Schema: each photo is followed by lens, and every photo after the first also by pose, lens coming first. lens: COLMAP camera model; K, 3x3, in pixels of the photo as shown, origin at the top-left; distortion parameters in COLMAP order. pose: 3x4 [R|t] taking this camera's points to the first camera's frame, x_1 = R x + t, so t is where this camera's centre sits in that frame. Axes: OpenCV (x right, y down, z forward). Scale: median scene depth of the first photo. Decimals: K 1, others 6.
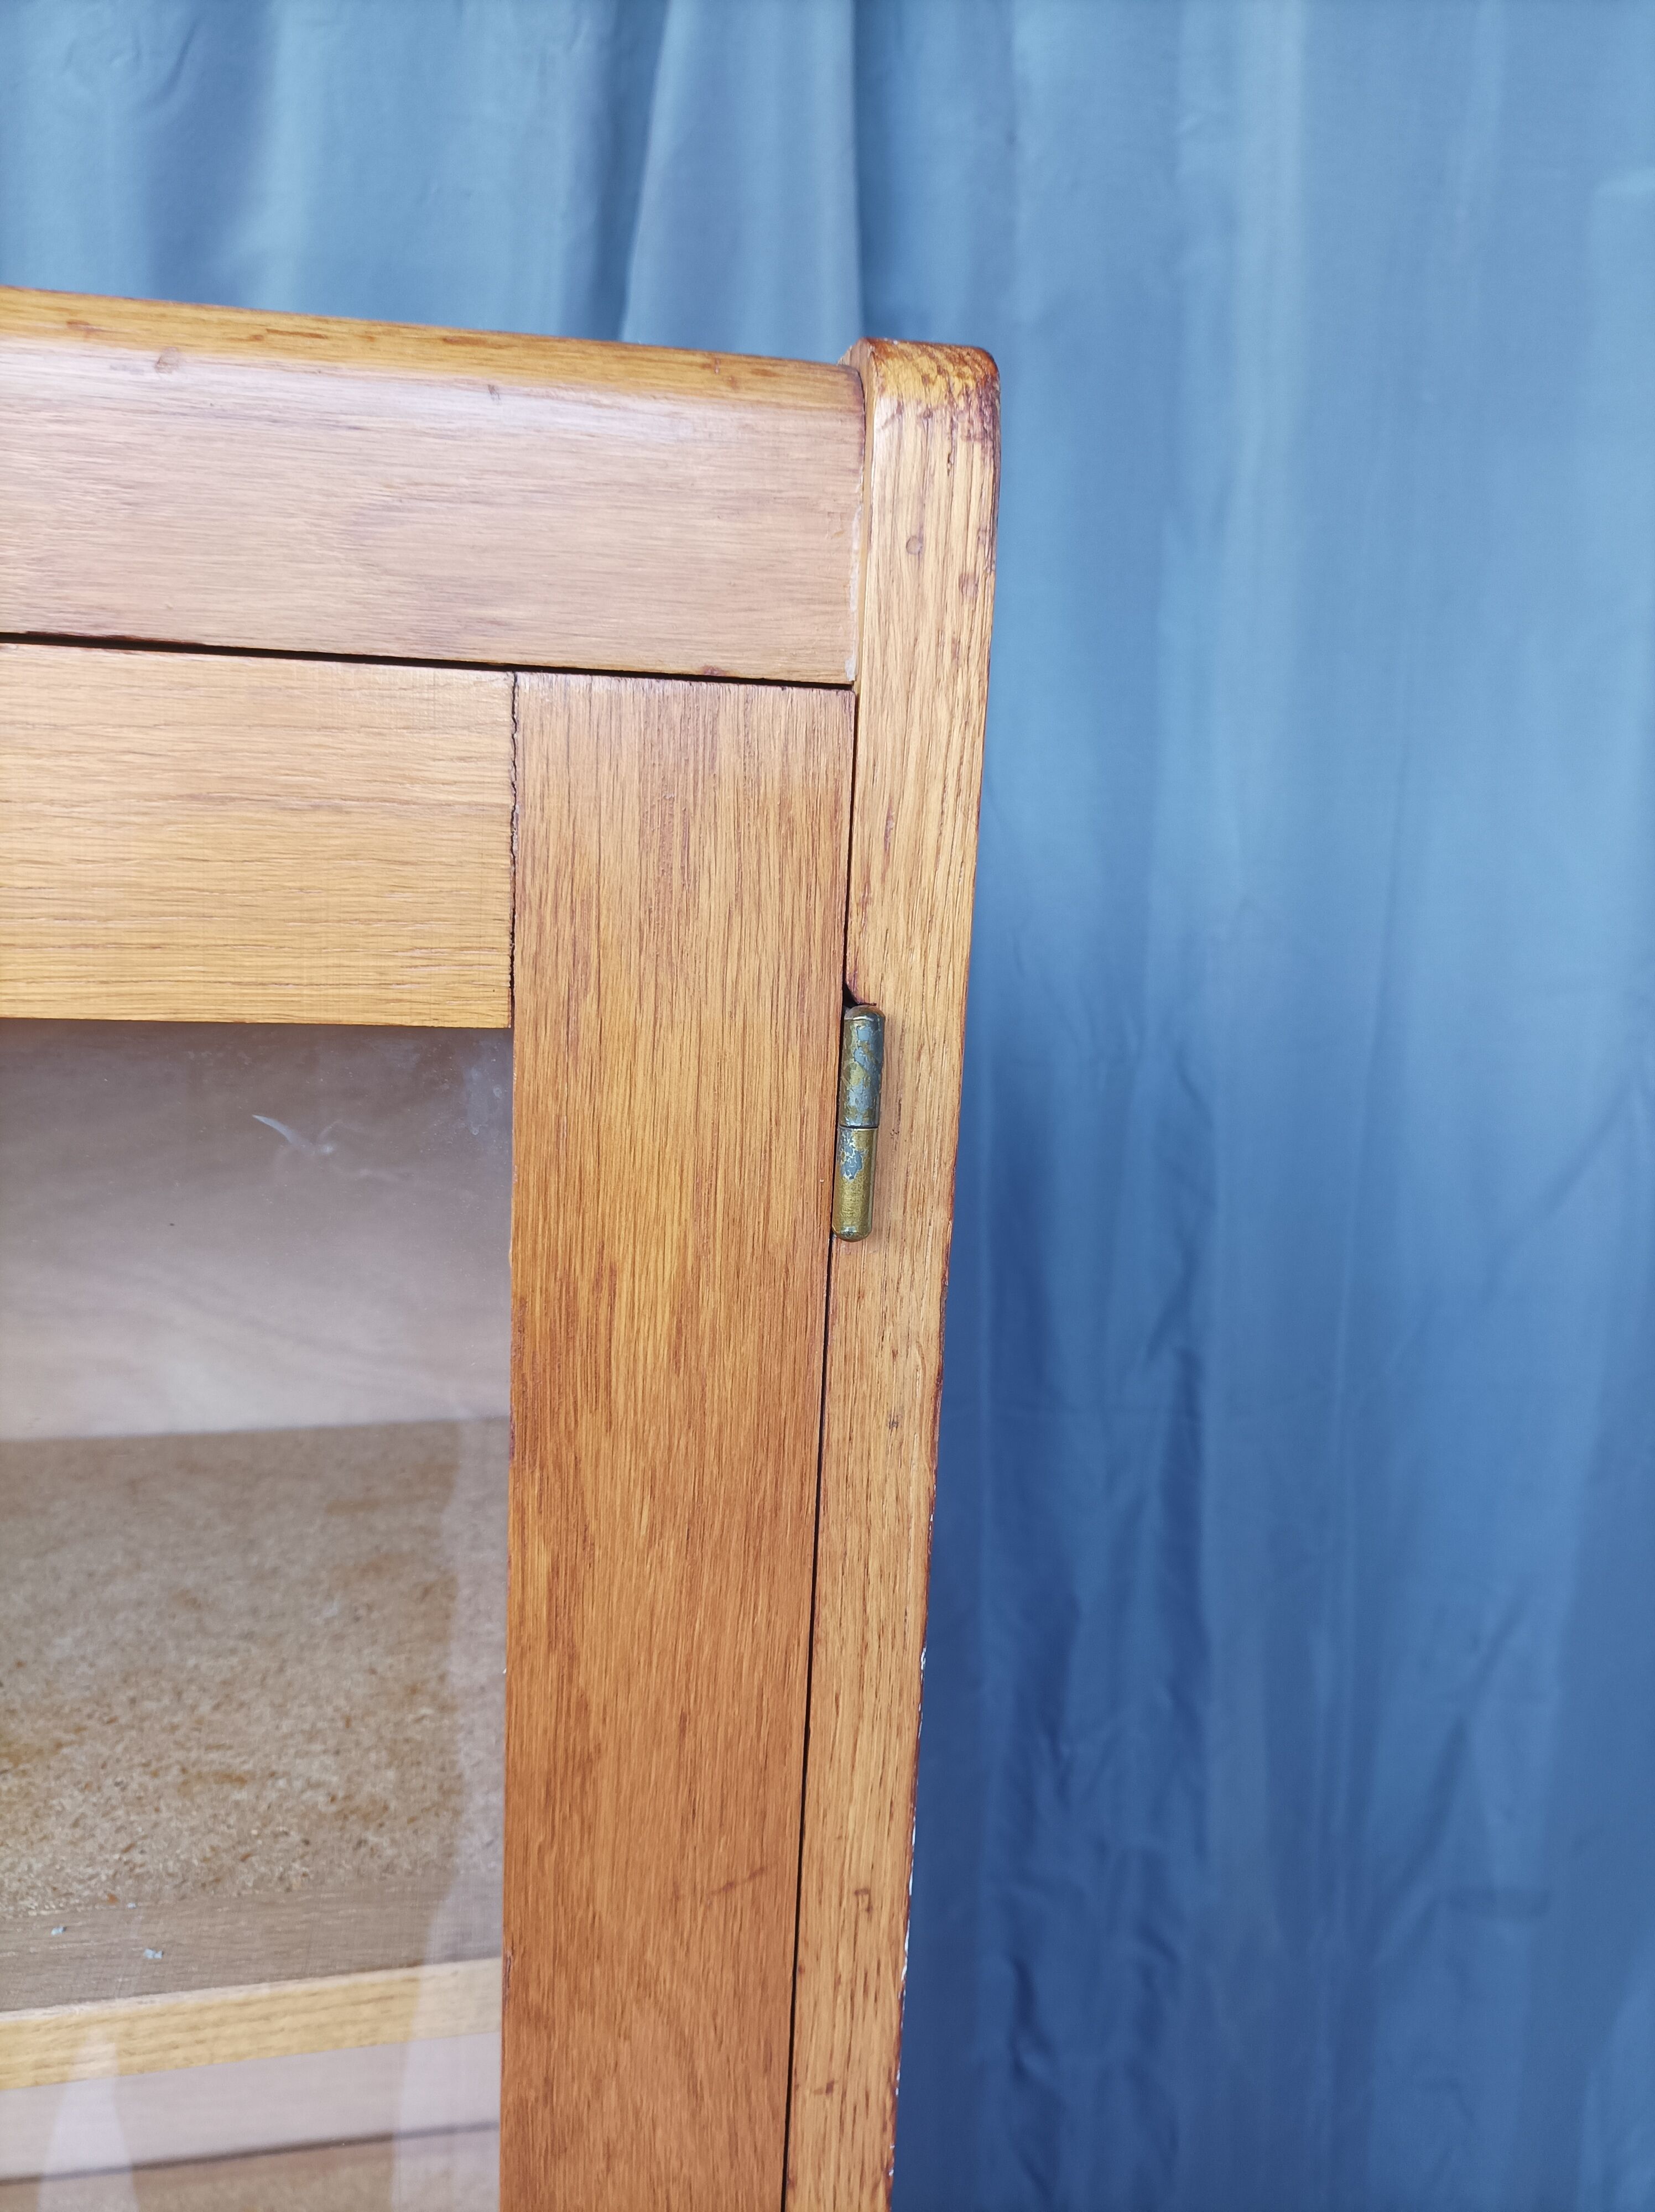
lens RADIAL K [[1668.5, 0, 828.6], [0, 1668.5, 1090.0], [0, 0, 1]] dist [0.029892, -0.023935]
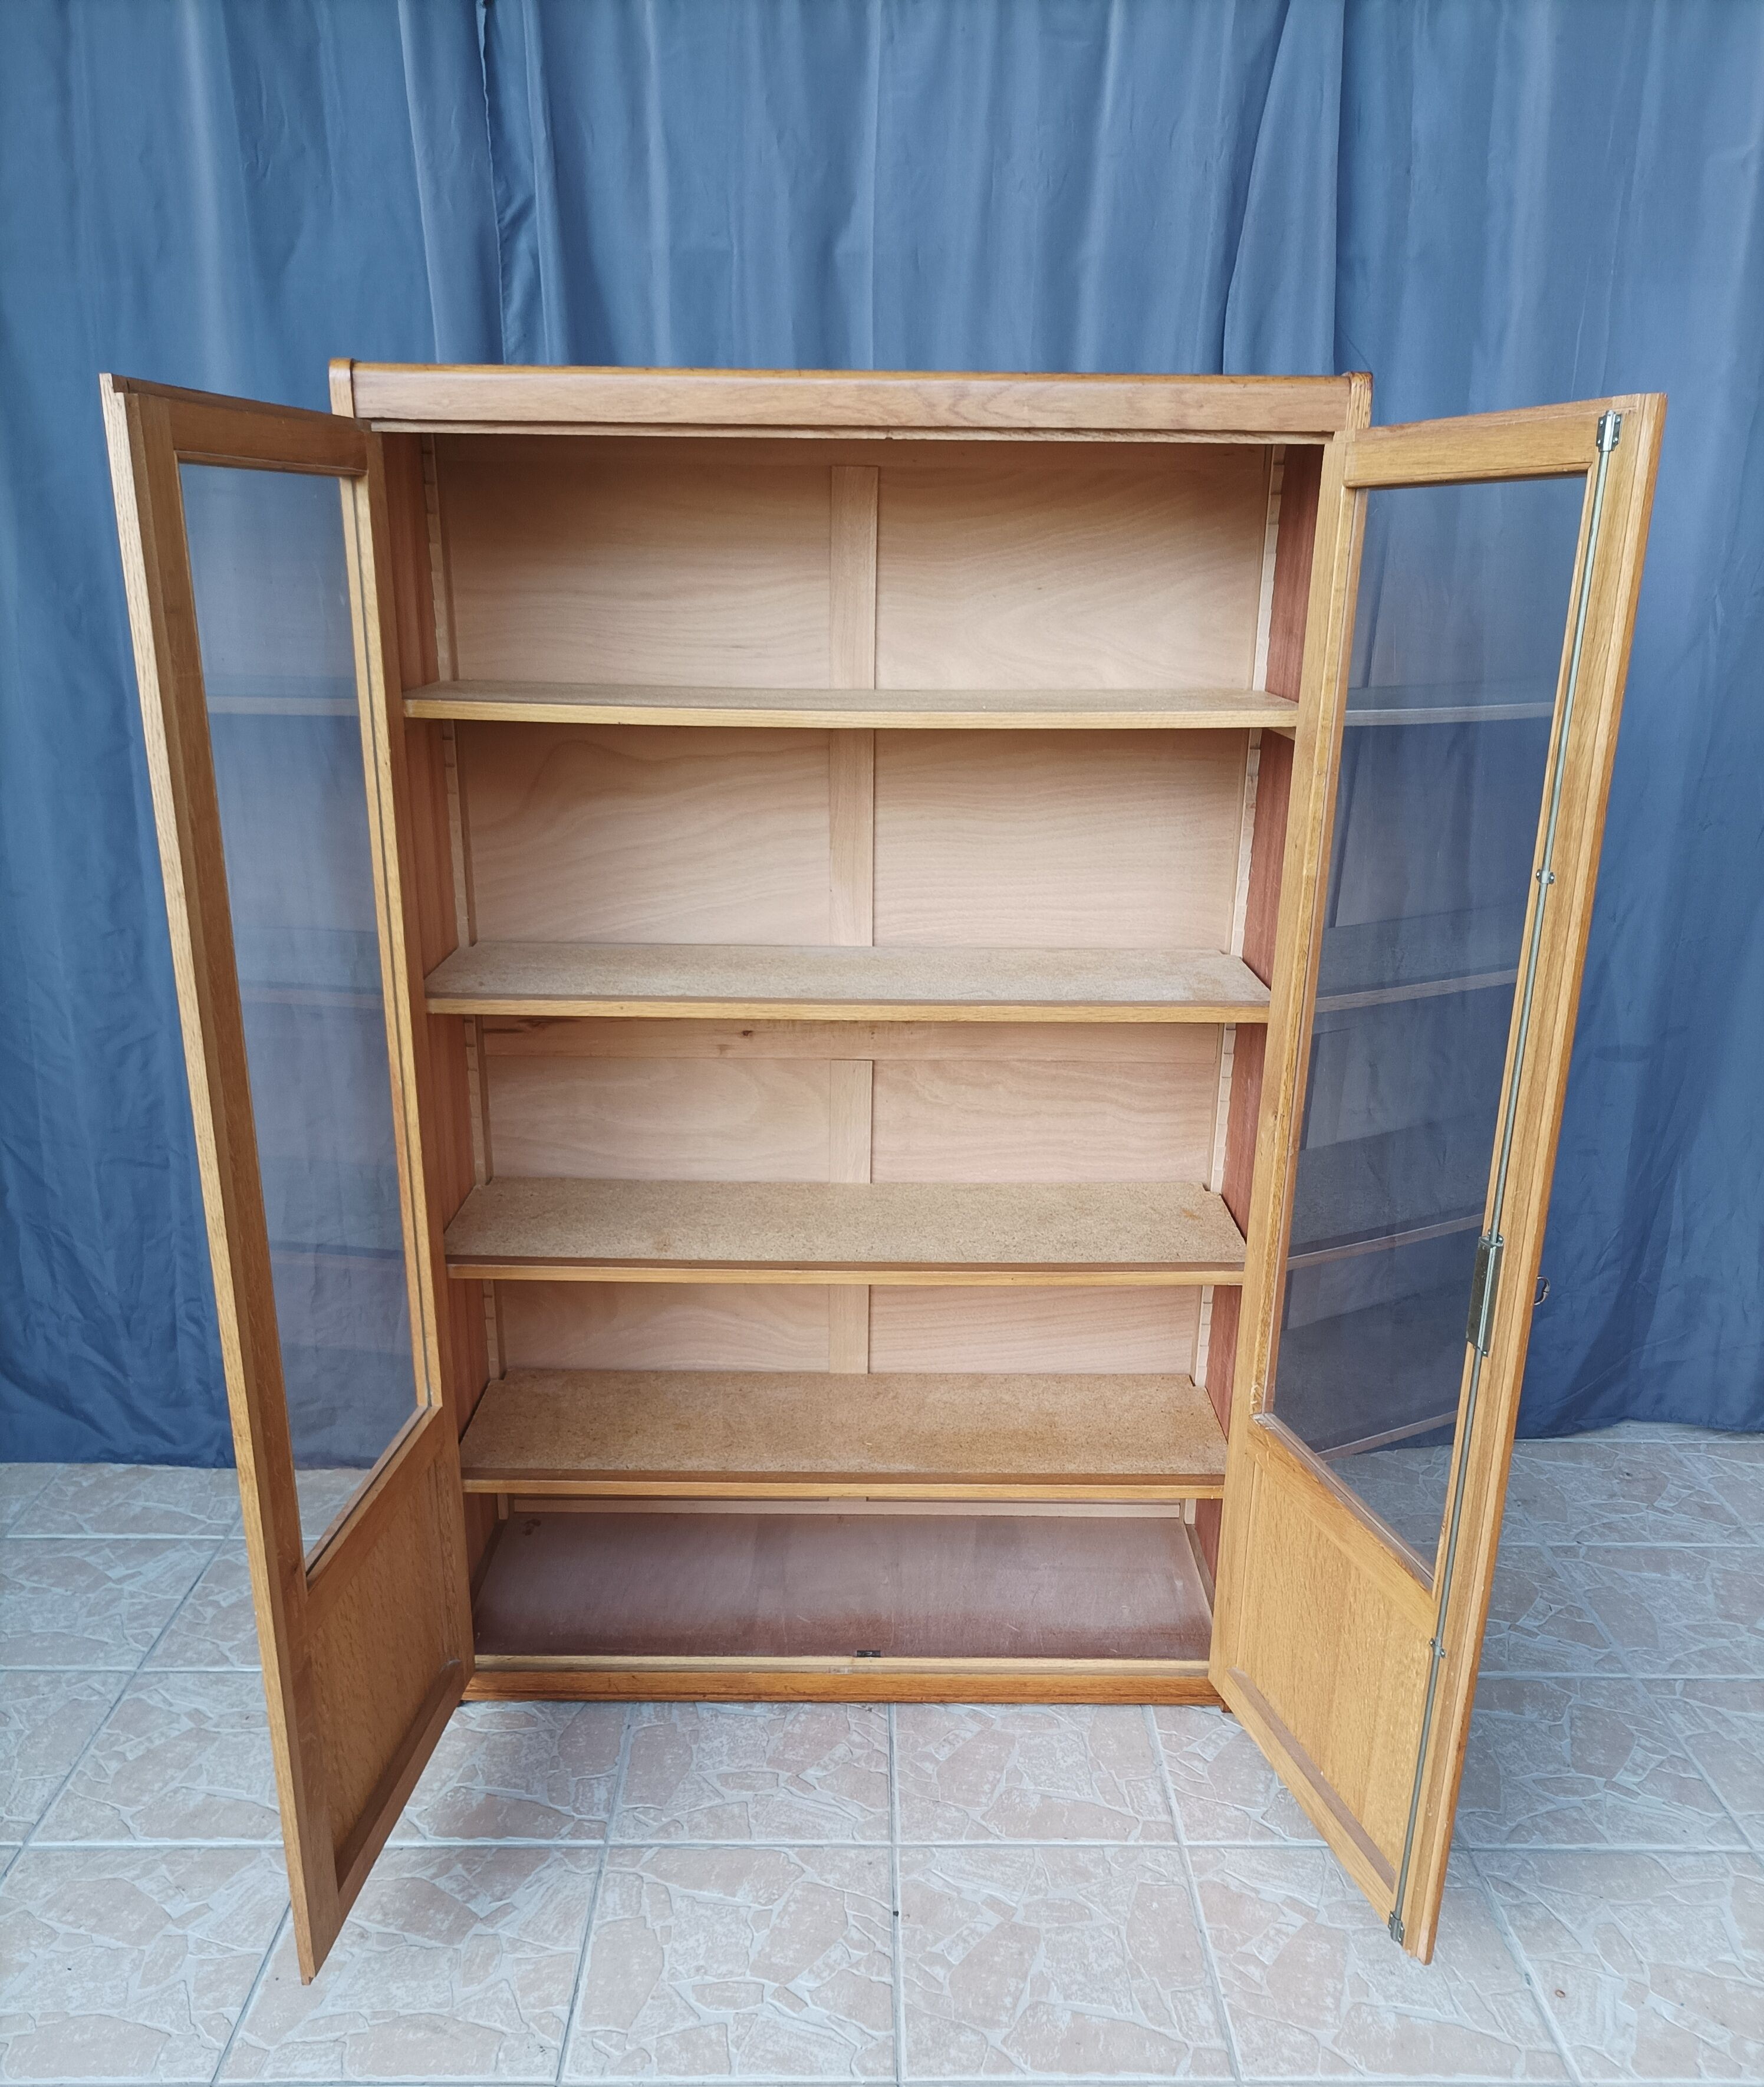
lens RADIAL K [[1786.7, 0, 876.4], [0, 1786.7, 1174.7], [0, 0, 1]] dist [0.034972, -0.031967]
pose [[0.982292, 0.033463, -0.184342, -0.101290], [-0.005621, 0.988741, 0.149529, 0.401925], [0.187270, -0.145844, 0.971421, -1.671387]]
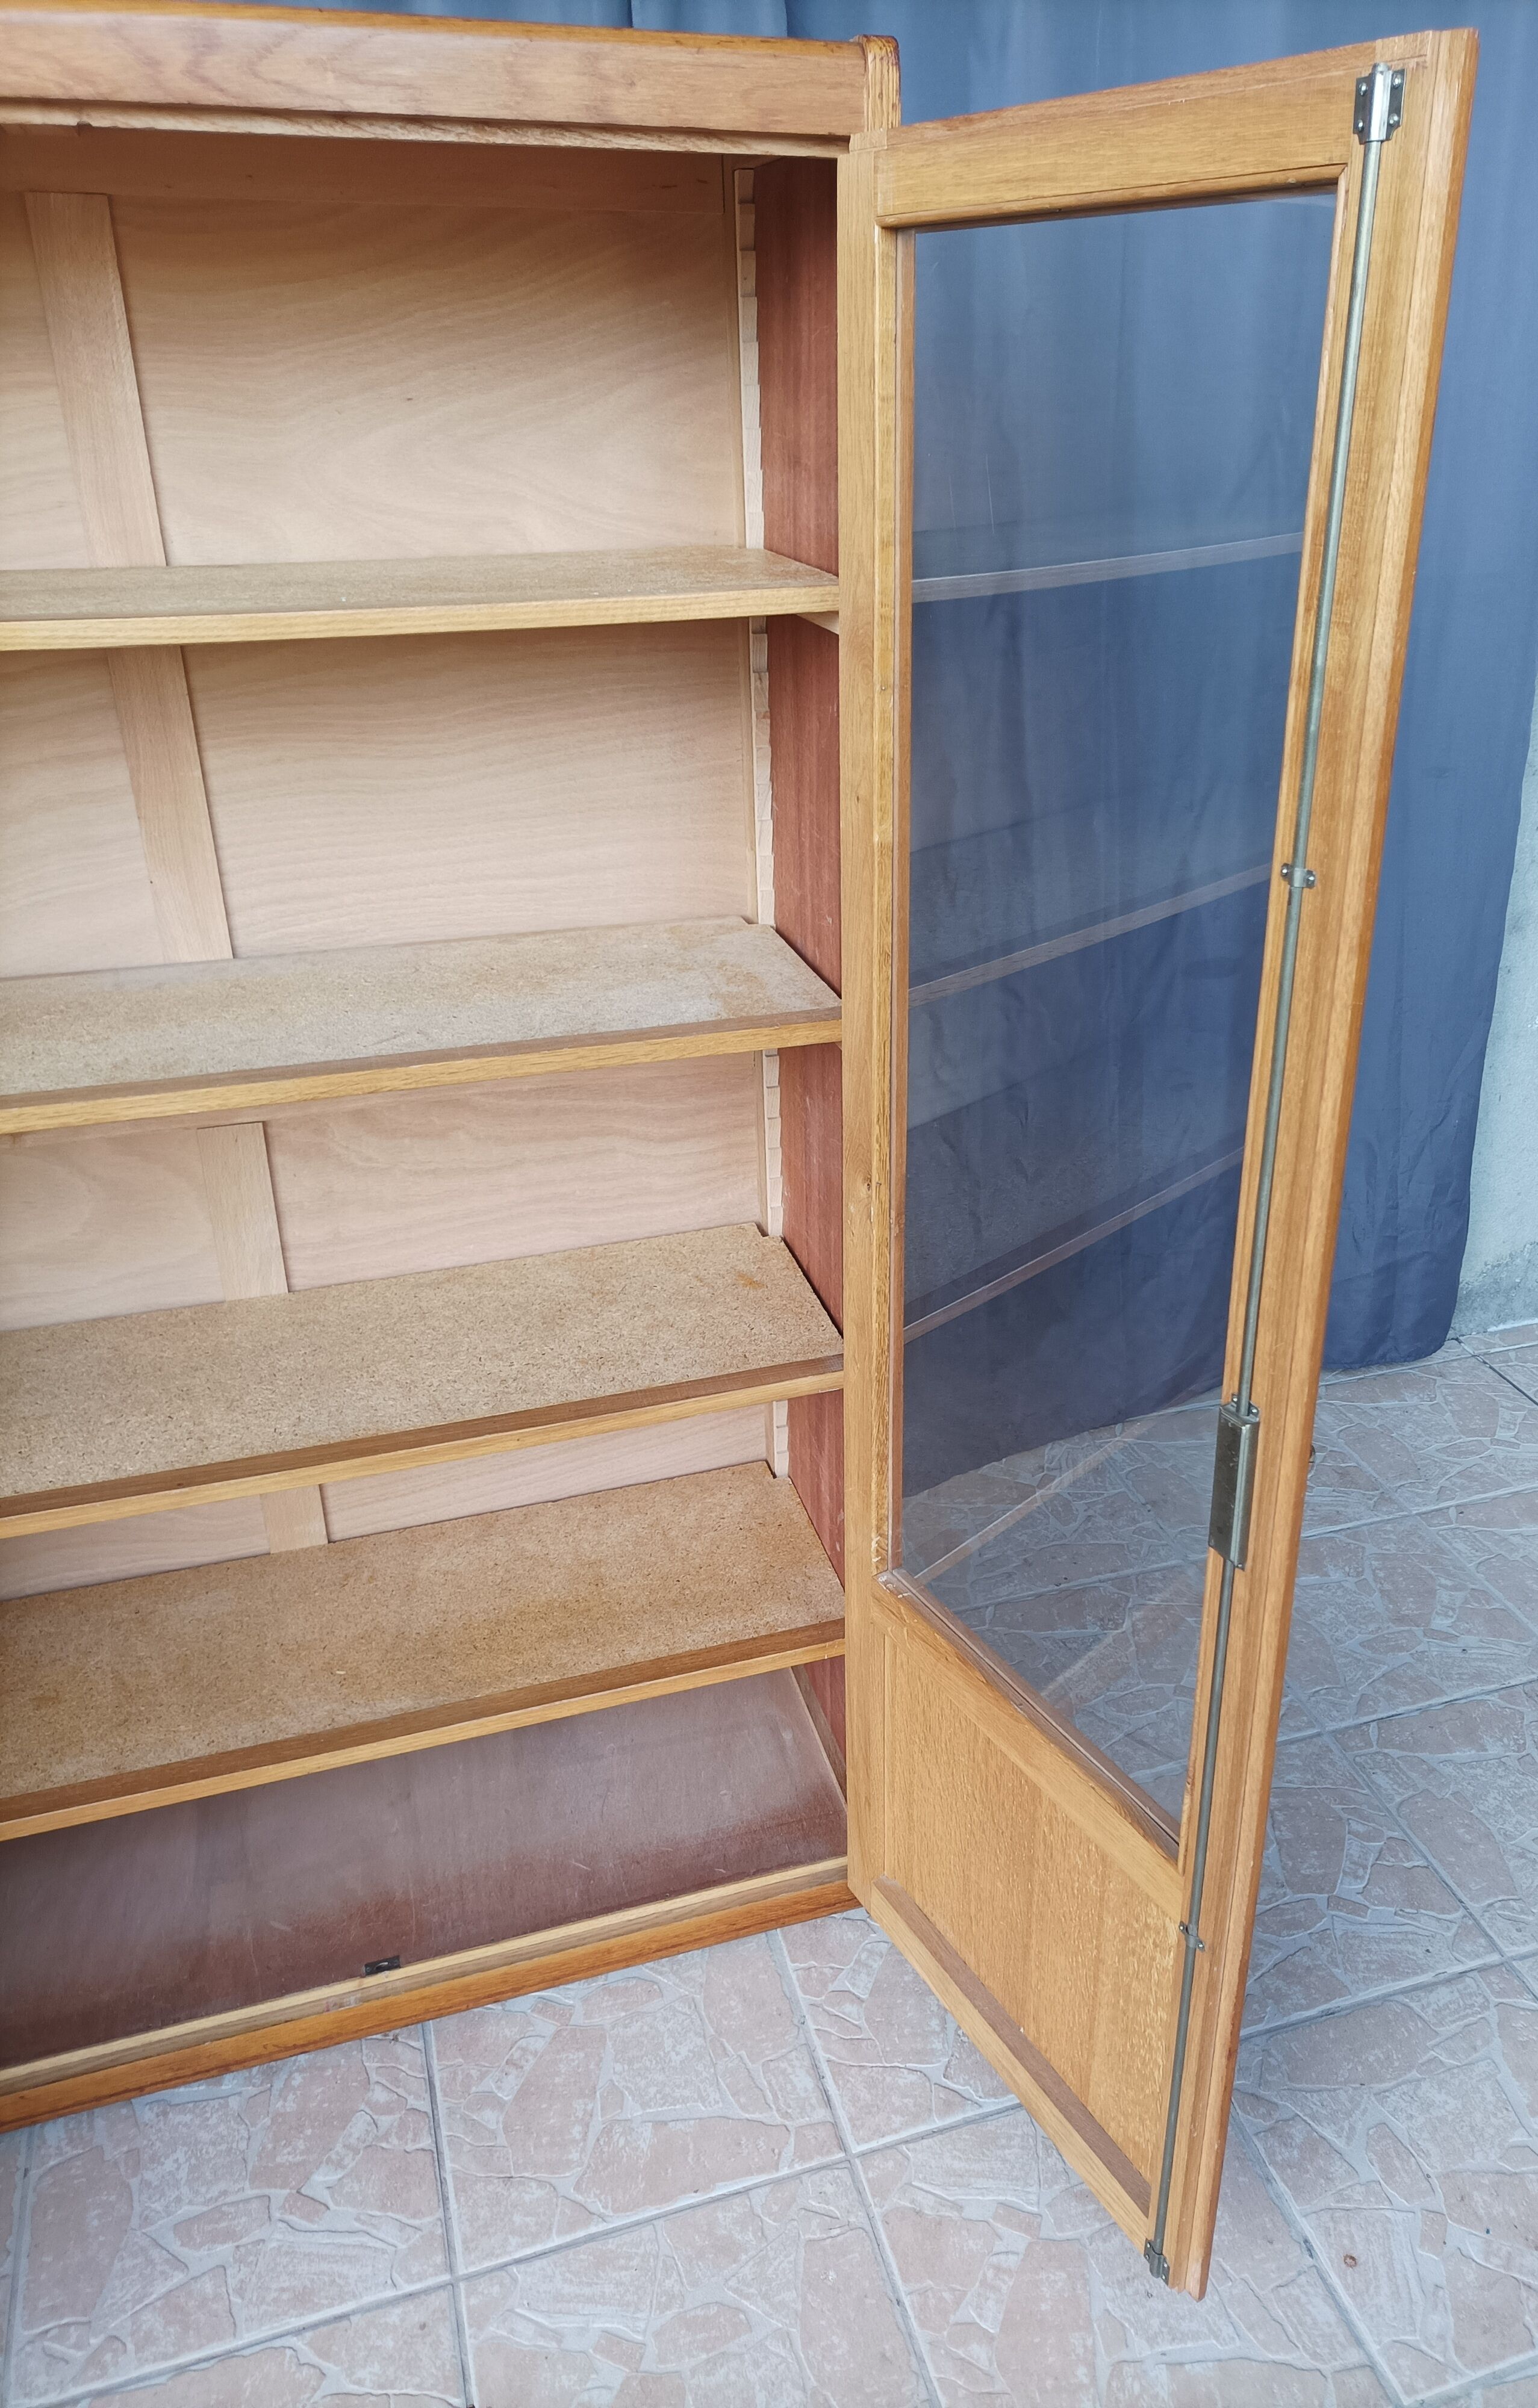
lens RADIAL K [[1817.2, 0, 911.1], [0, 1817.2, 1205.1], [0, 0, 1]] dist [0.033774, -0.020004]
pose [[0.989945, -0.092024, 0.107423, -0.154237], [0.061449, 0.963819, 0.259378, 0.285140], [-0.127405, -0.250169, 0.959783, -1.009321]]
